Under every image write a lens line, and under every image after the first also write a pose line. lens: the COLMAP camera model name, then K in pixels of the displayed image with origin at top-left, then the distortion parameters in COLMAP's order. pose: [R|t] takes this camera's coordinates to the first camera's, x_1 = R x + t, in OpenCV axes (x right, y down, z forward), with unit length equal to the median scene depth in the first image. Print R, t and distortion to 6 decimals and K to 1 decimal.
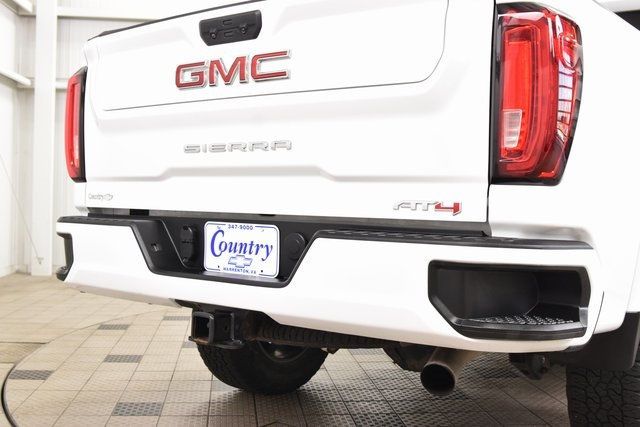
lens RADIAL K [[764.5, 0, 320.0], [0, 764.5, 213.5], [0, 0, 1]] dist [-0.034680, -0.023393]
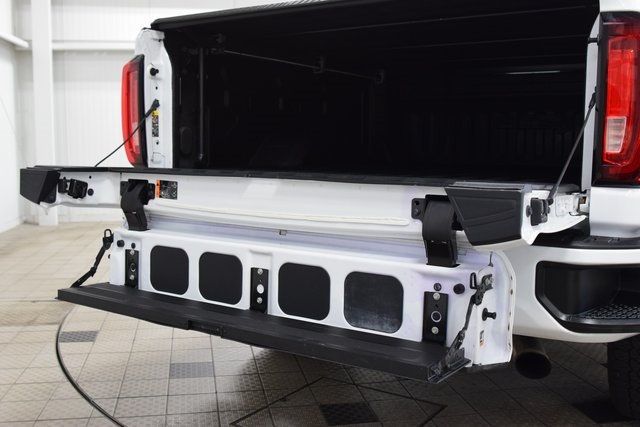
lens RADIAL K [[682.9, 0, 320.0], [0, 682.9, 213.5], [0, 0, 1]] dist [-0.083490, -0.023164]
pose [[0.997222, -0.029334, 0.068473, -0.171564], [0.022459, 0.994824, 0.099103, -0.080903], [-0.071026, -0.097290, 0.992718, 0.079824]]
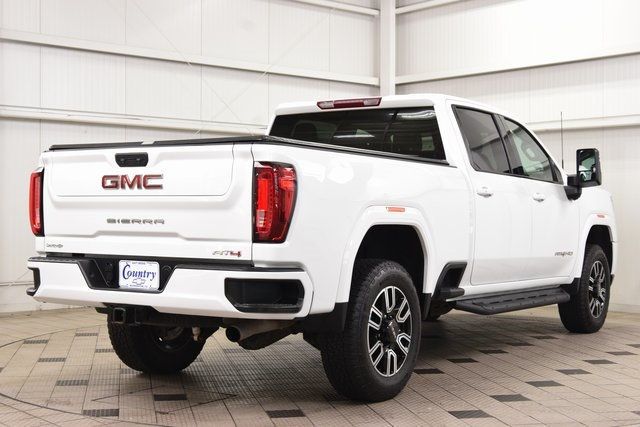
lens RADIAL K [[990.9, 0, 320.0], [0, 990.9, 213.5], [0, 0, 1]] dist [0.027930, 0.037926]
pose [[0.997134, -0.014217, 0.074302, 0.163453], [0.015379, 0.999768, -0.015096, -0.061521], [-0.074070, 0.016196, 0.997122, -1.492906]]
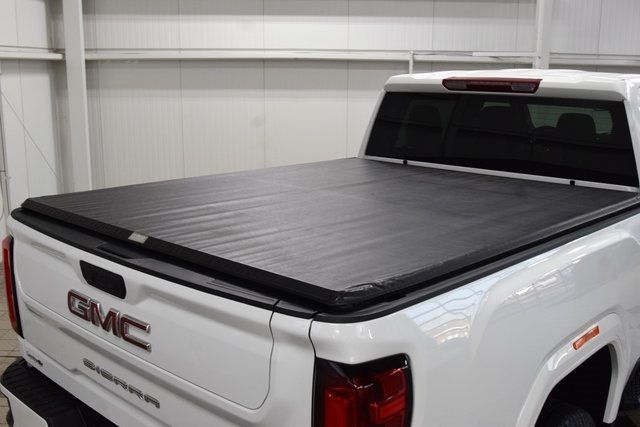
lens RADIAL K [[682.9, 0, 320.0], [0, 682.9, 213.5], [0, 0, 1]] dist [-0.083490, -0.023164]
pose [[0.997048, 0.002565, -0.076740, 0.238478], [0.012254, 0.981317, 0.192008, -0.491655], [0.075799, -0.192381, 0.978388, 0.149132]]
